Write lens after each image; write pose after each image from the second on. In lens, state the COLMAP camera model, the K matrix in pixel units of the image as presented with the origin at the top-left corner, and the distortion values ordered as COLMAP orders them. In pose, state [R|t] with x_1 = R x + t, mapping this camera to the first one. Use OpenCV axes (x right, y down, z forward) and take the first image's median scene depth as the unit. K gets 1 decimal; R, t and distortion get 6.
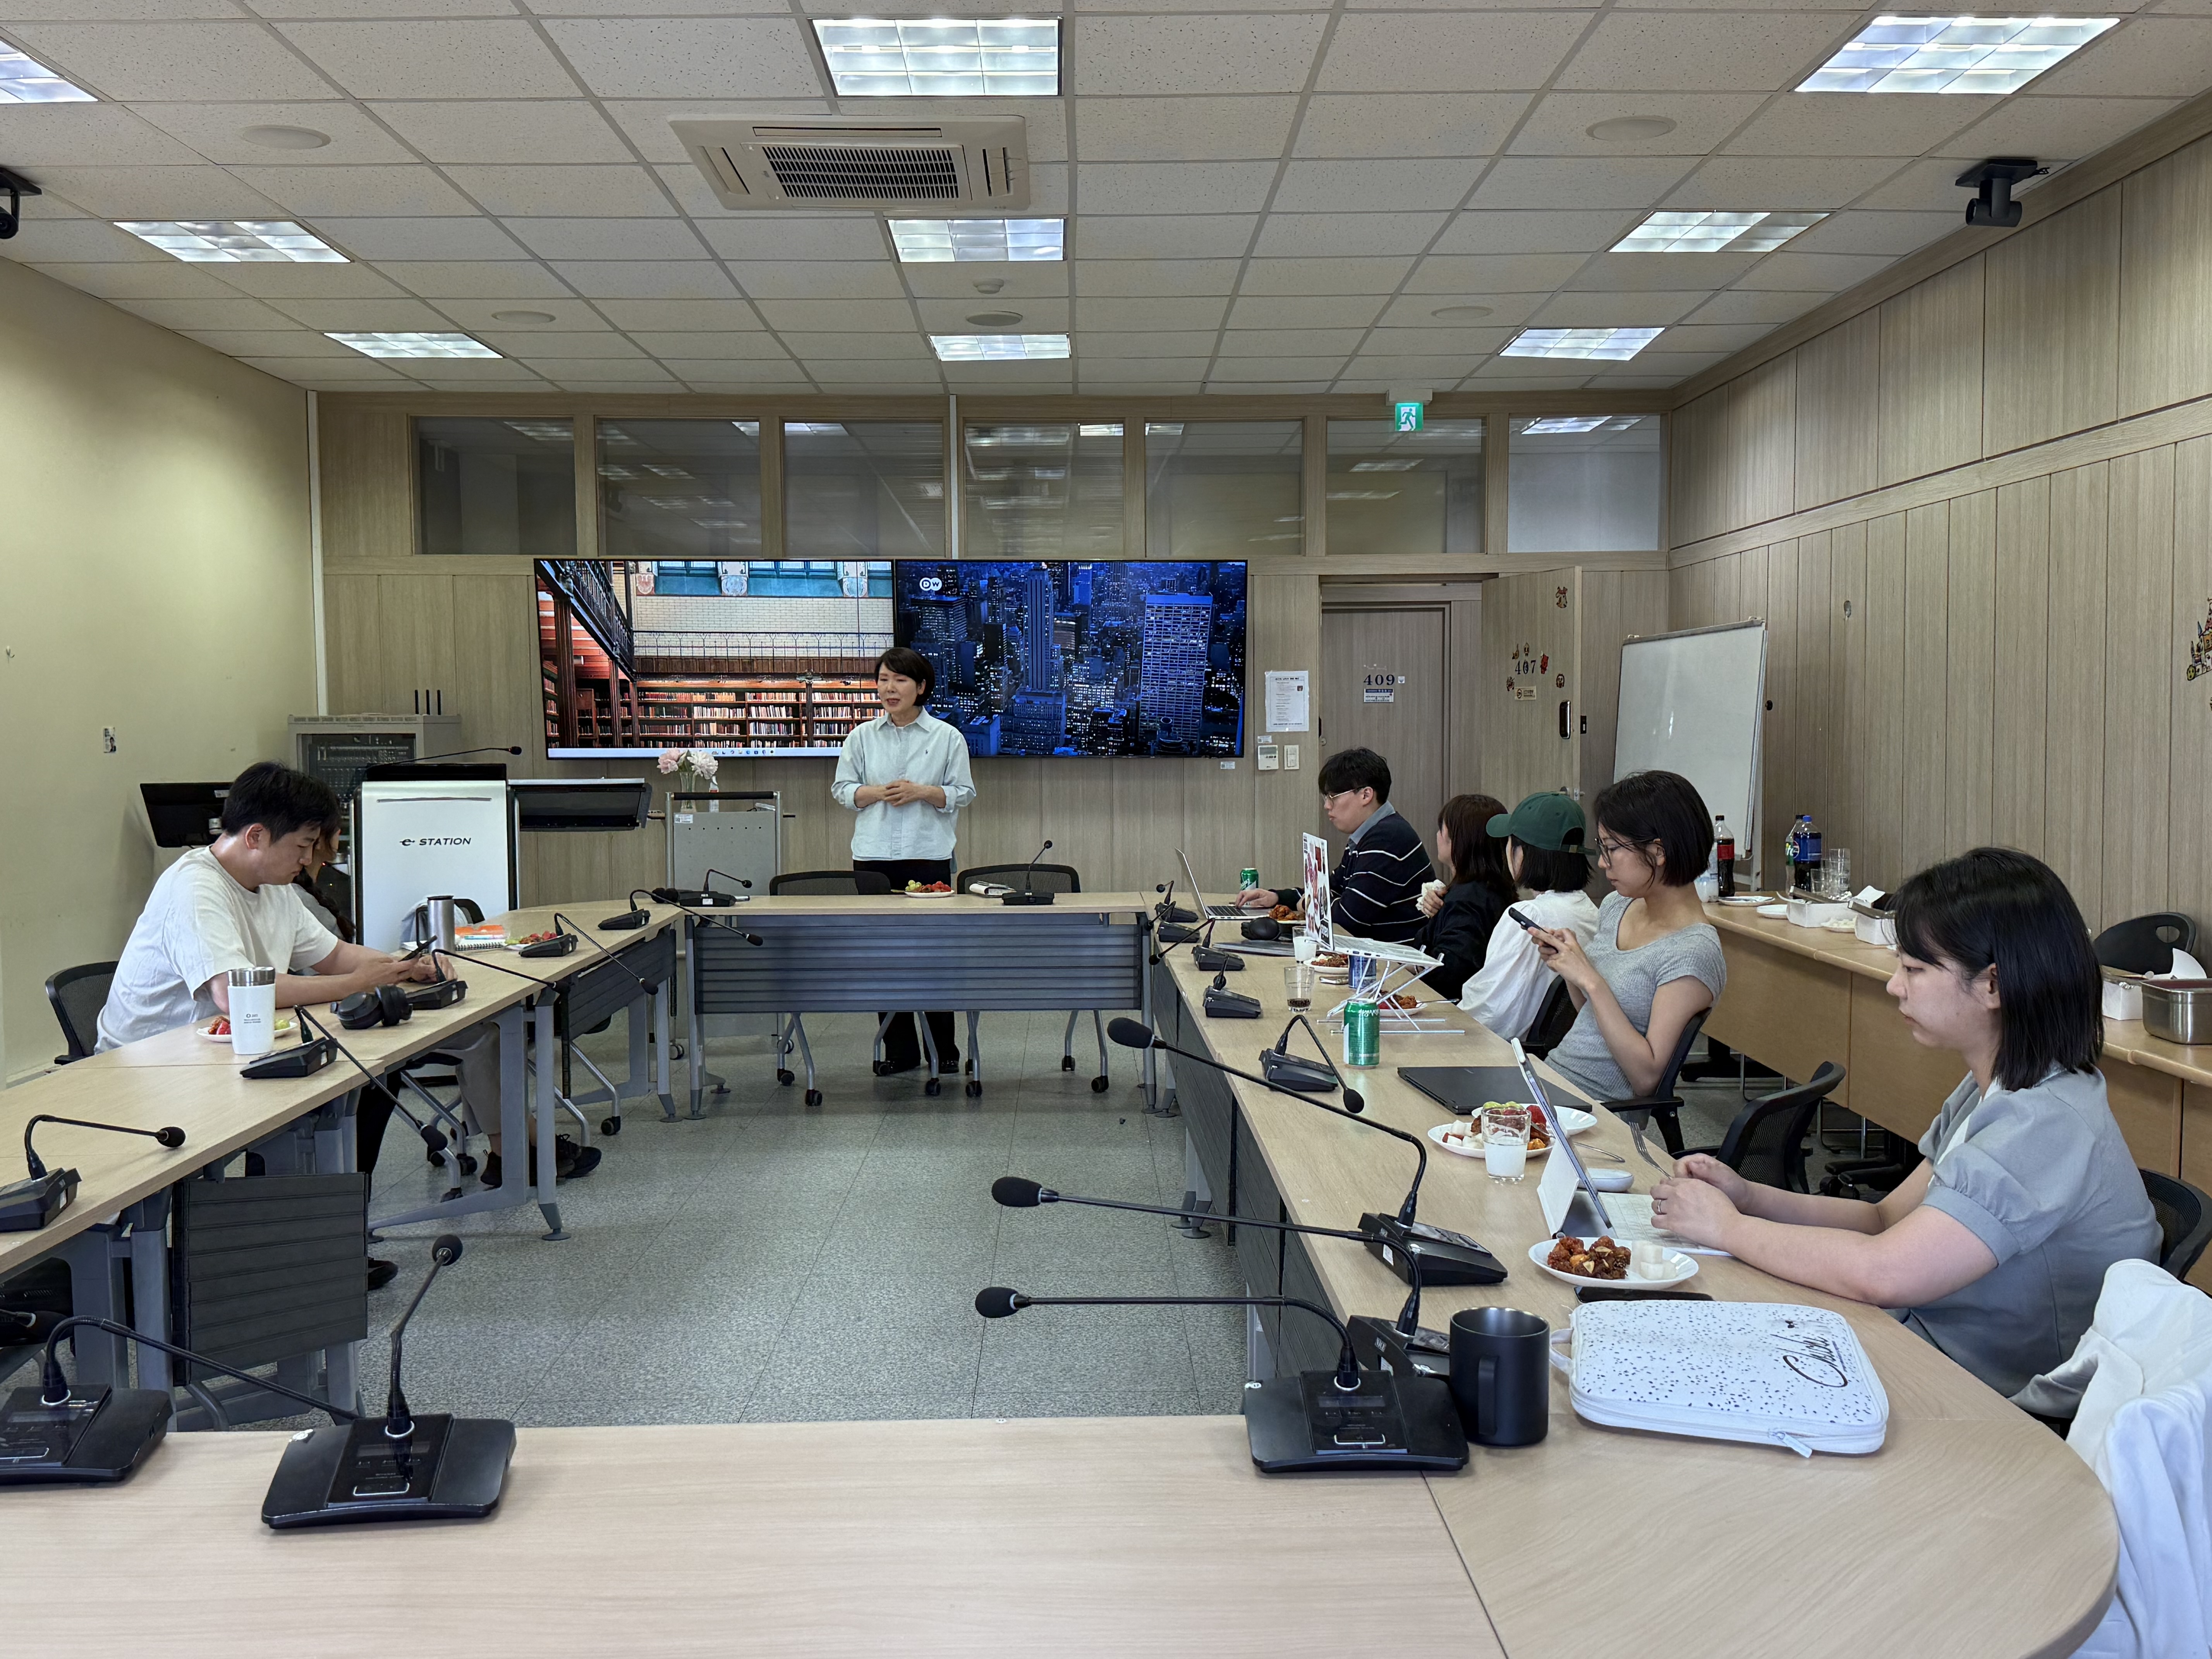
lens RADIAL K [[2182.0, 0, 1106.0], [0, 2182.0, 829.5], [0, 0, 1]] dist [0.167939, 0.002364]
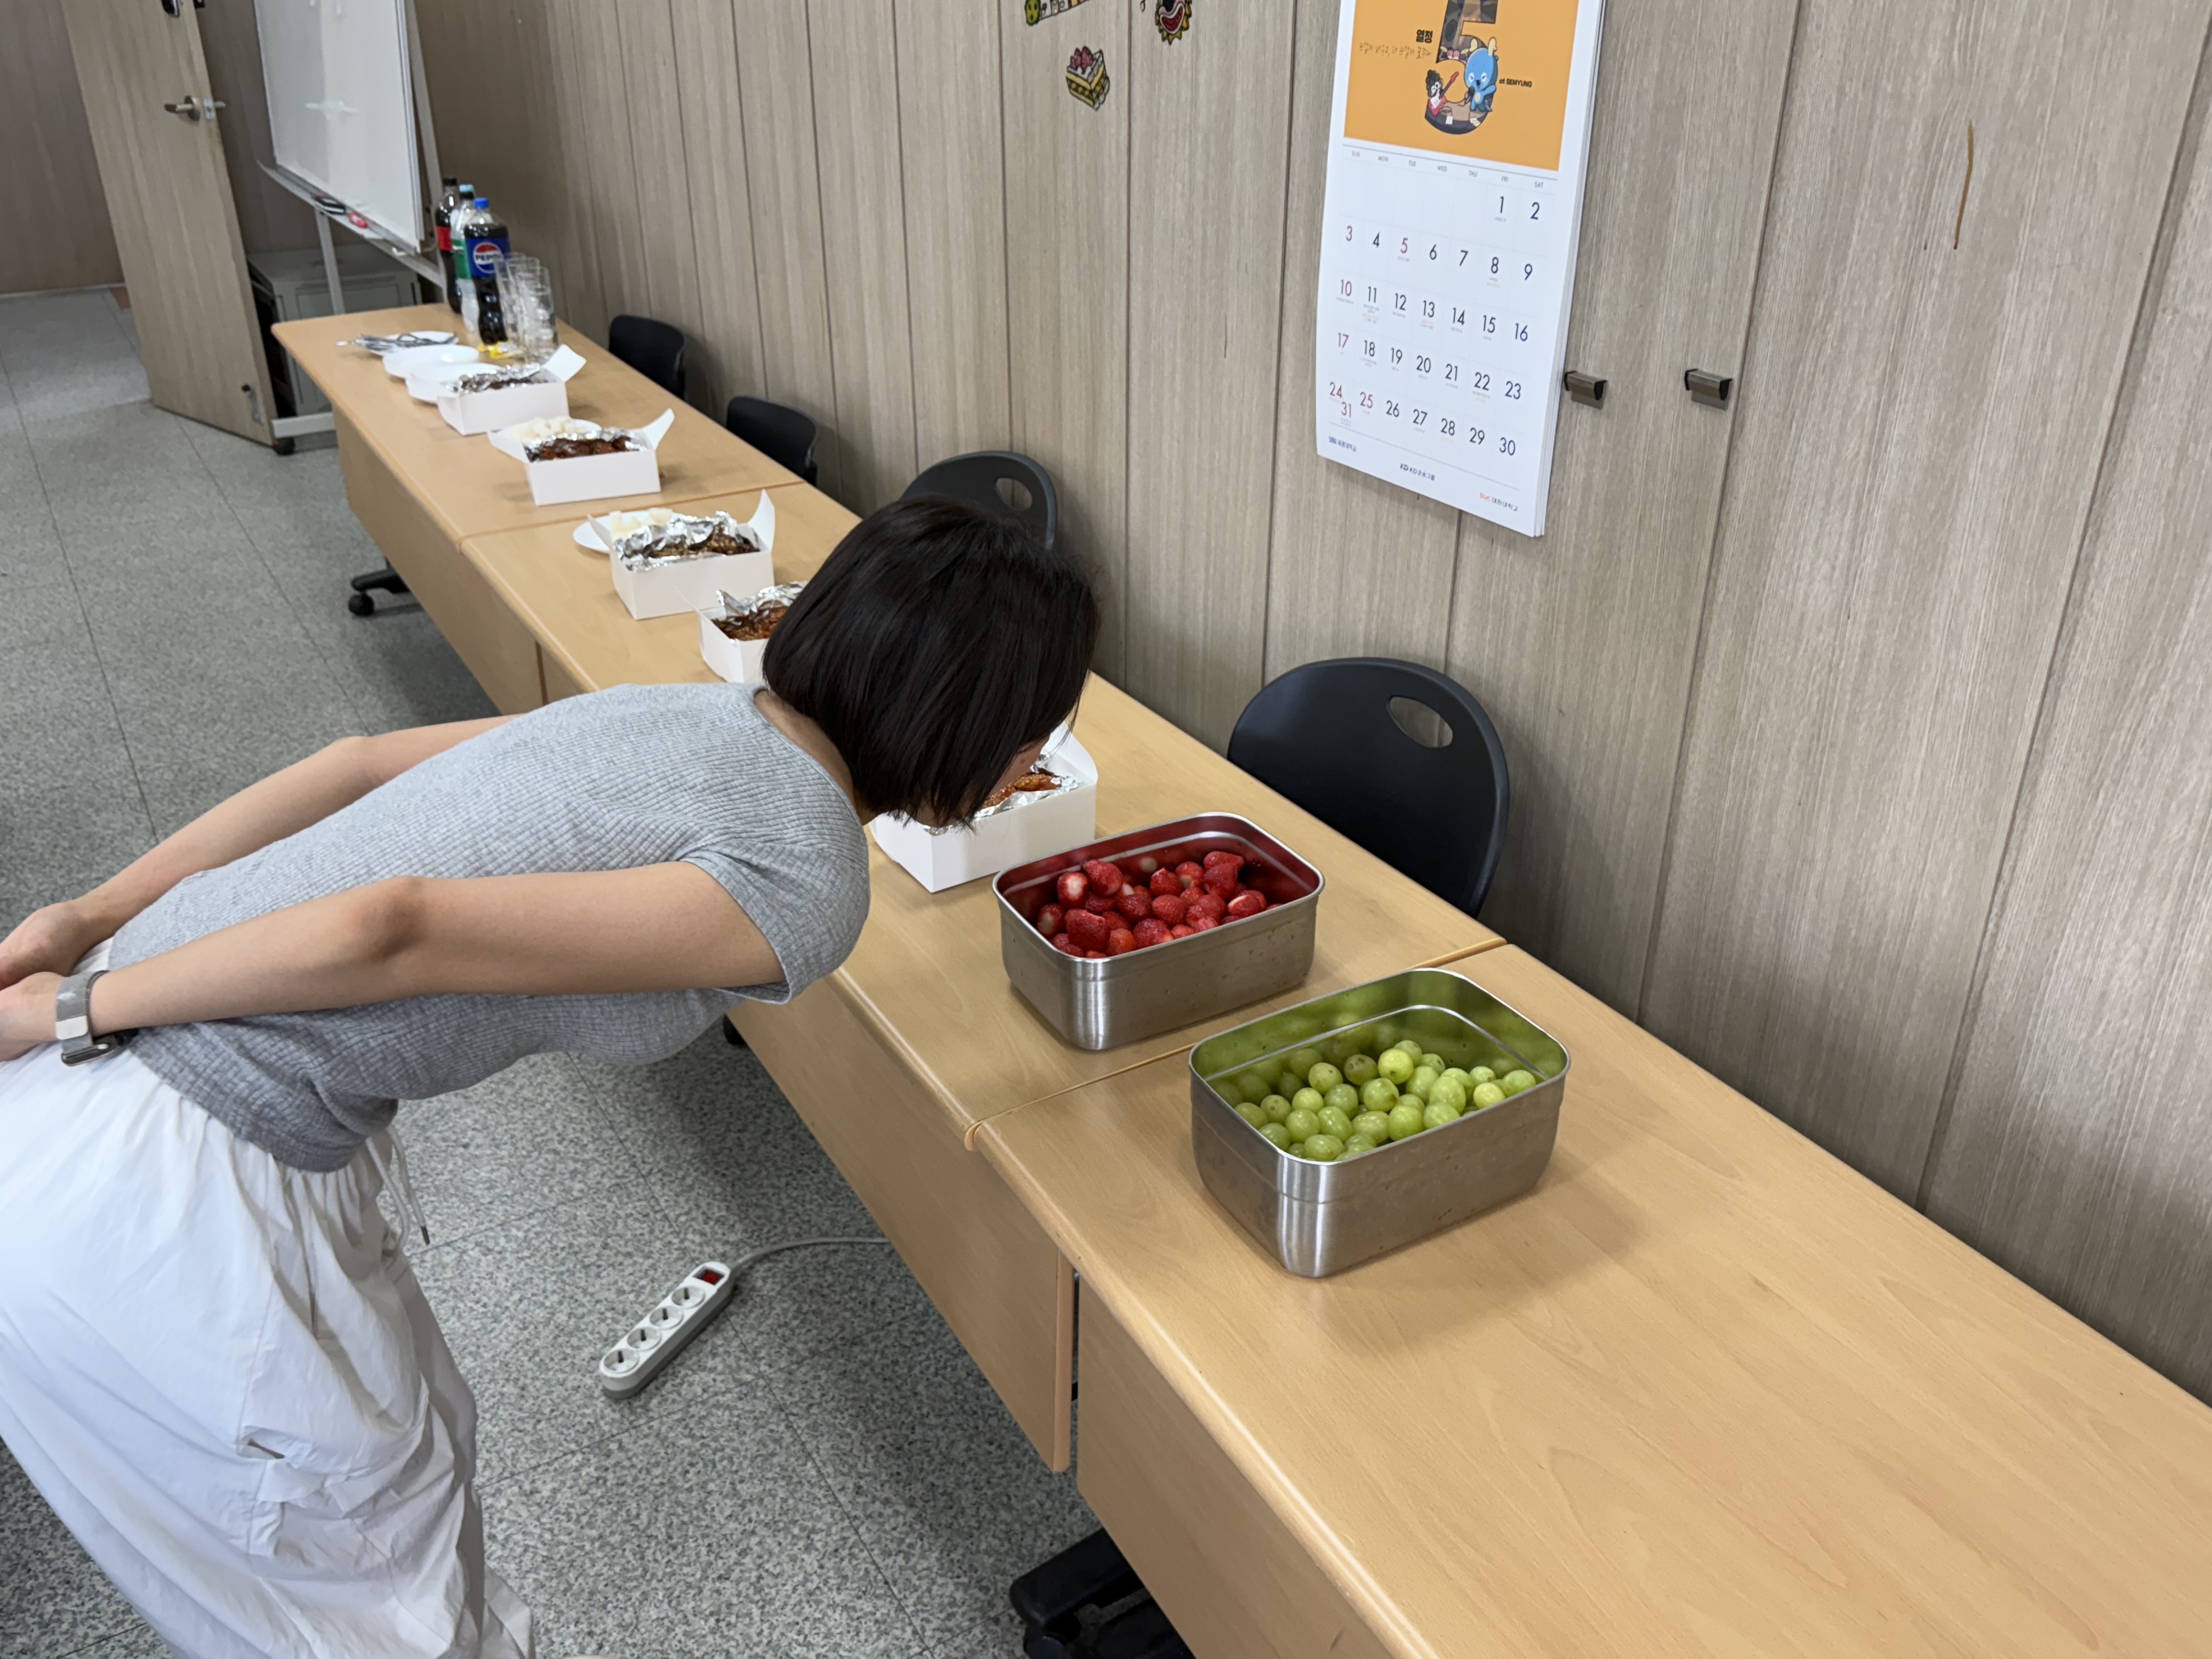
lens RADIAL K [[1799.8, 0, 1106.0], [0, 1799.8, 829.5], [0, 0, 1]] dist [0.074761, -0.095622]
pose [[0.879239, -0.211028, 0.427091, 0.160959], [0.019283, 0.911561, 0.410712, -0.037052], [-0.475991, -0.352879, 0.805549, 0.343547]]
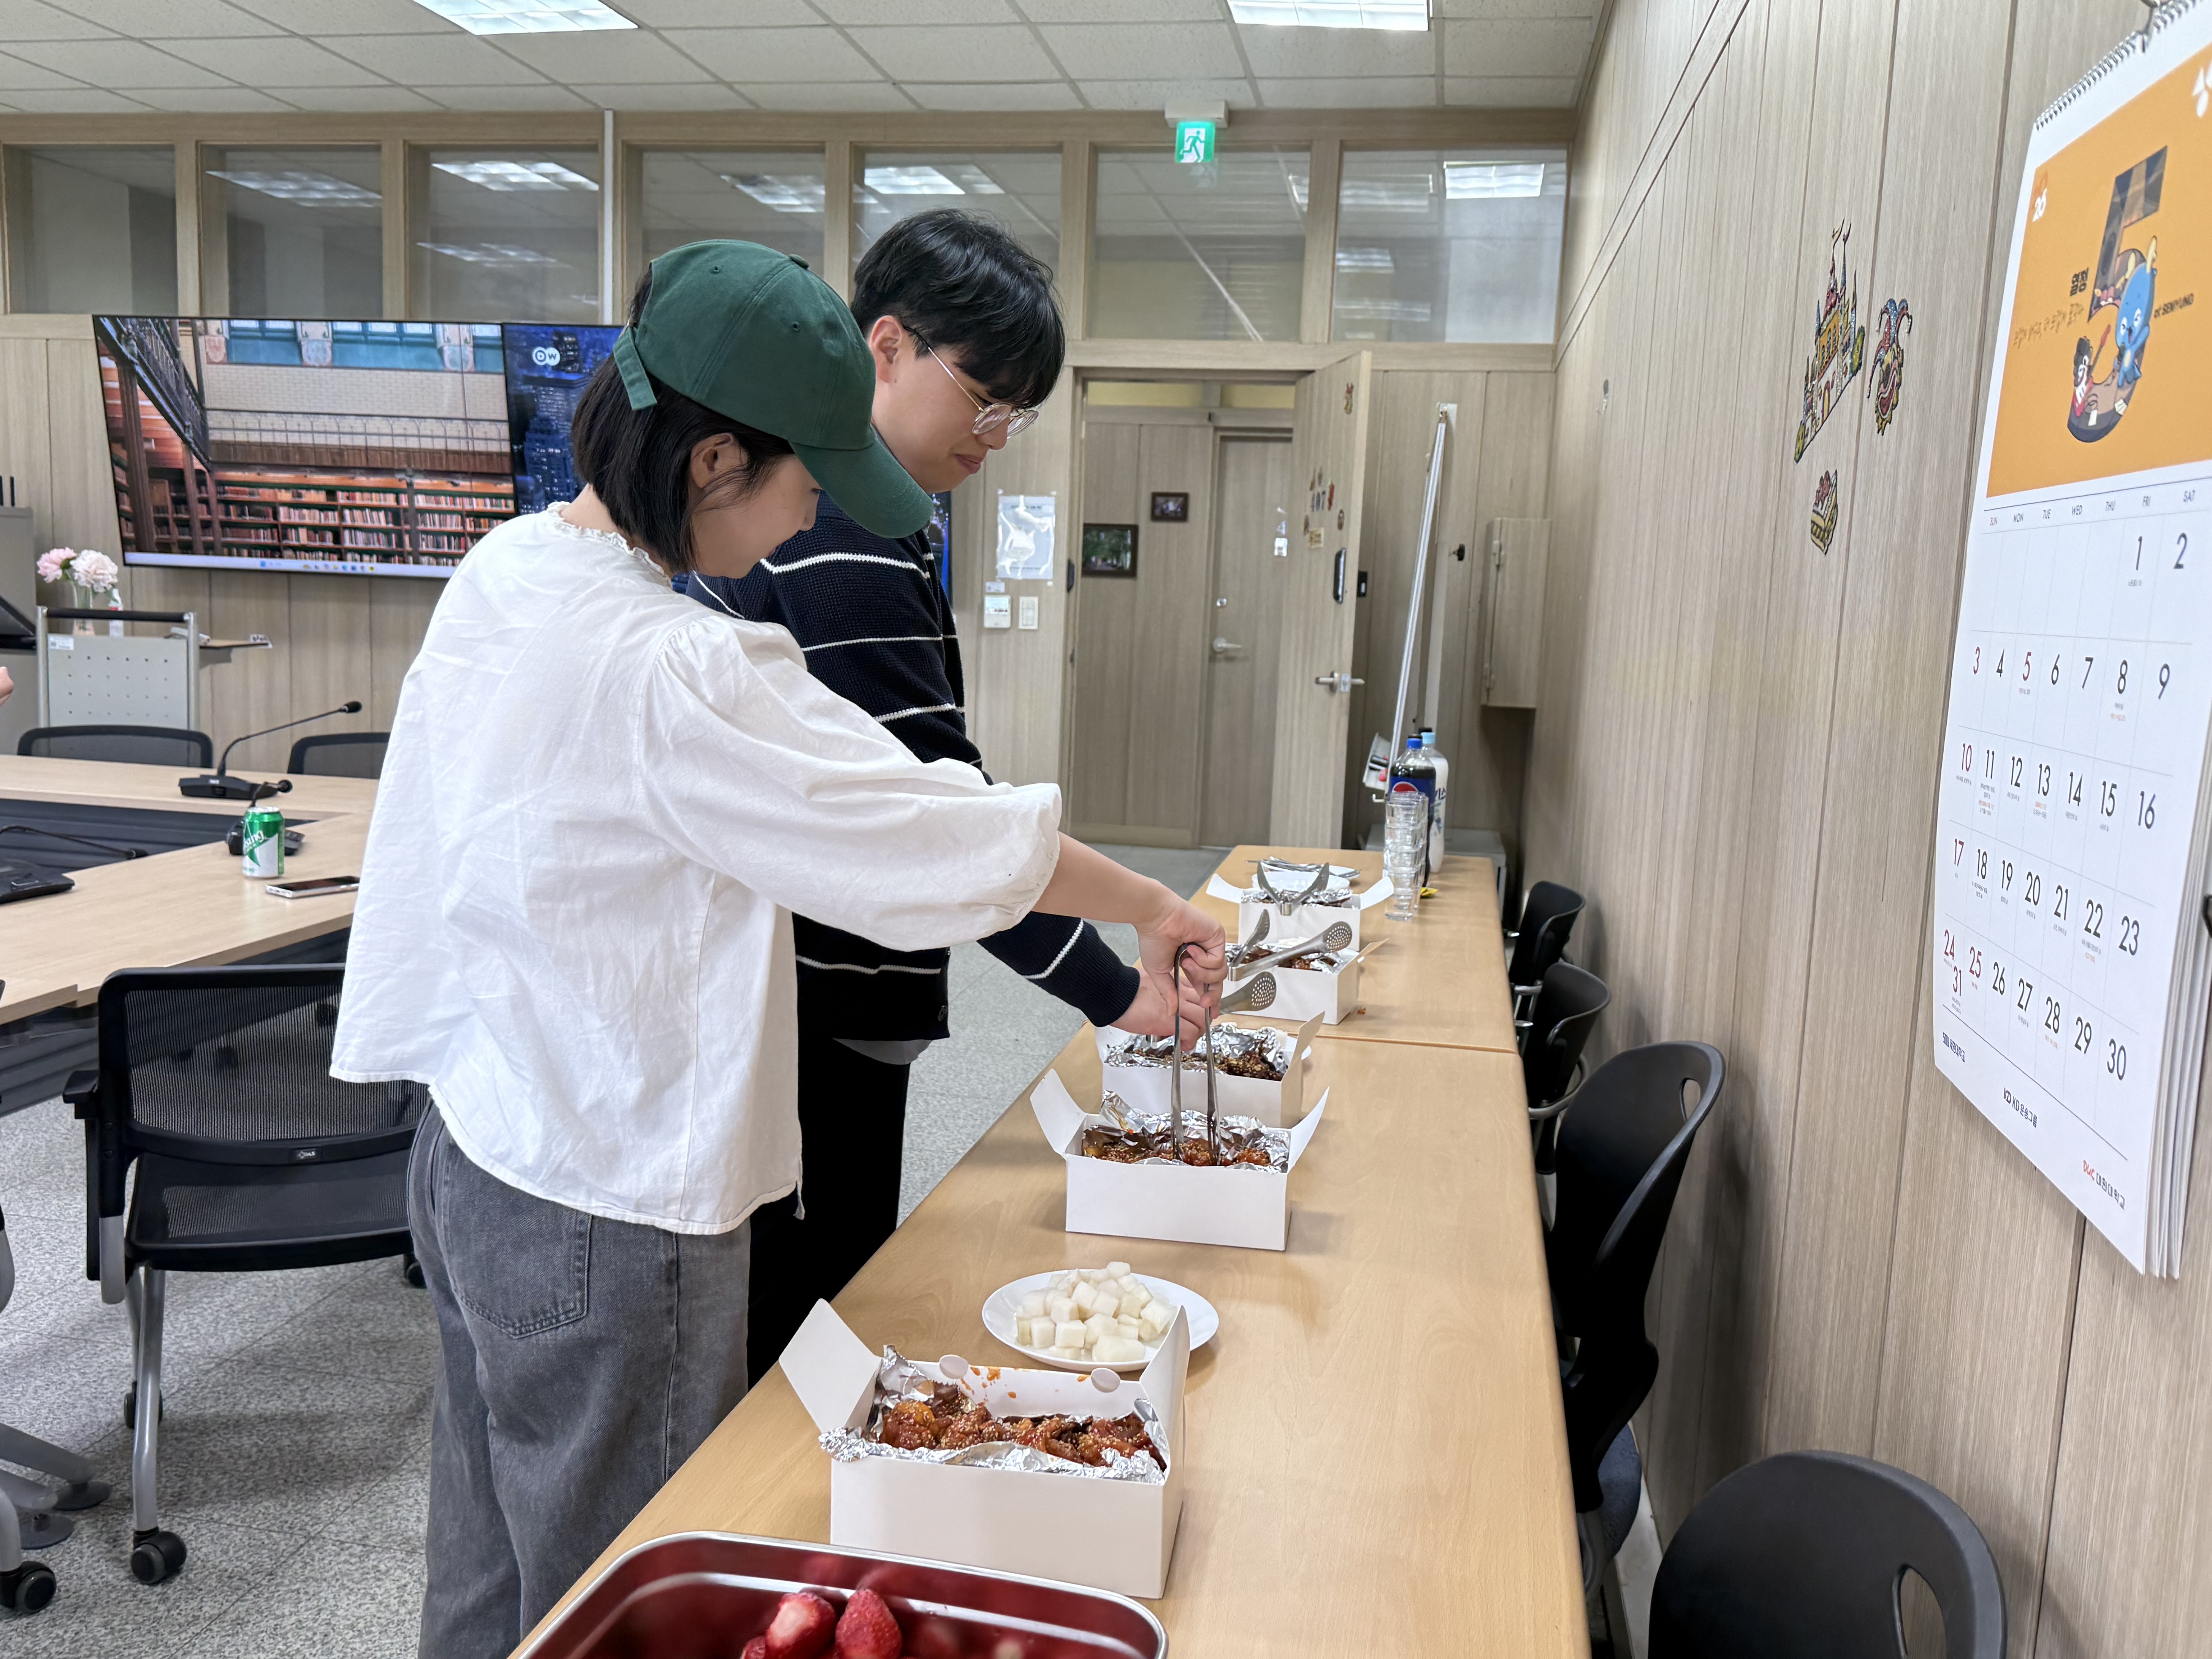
lens RADIAL K [[1835.8, 0, 1106.0], [0, 1835.8, 829.5], [0, 0, 1]] dist [0.066318, -0.120010]
pose [[0.978520, 0.071967, -0.193180, 0.246744], [-0.056491, 0.994824, 0.084464, -0.013039], [0.198259, -0.071737, 0.977521, 0.392250]]
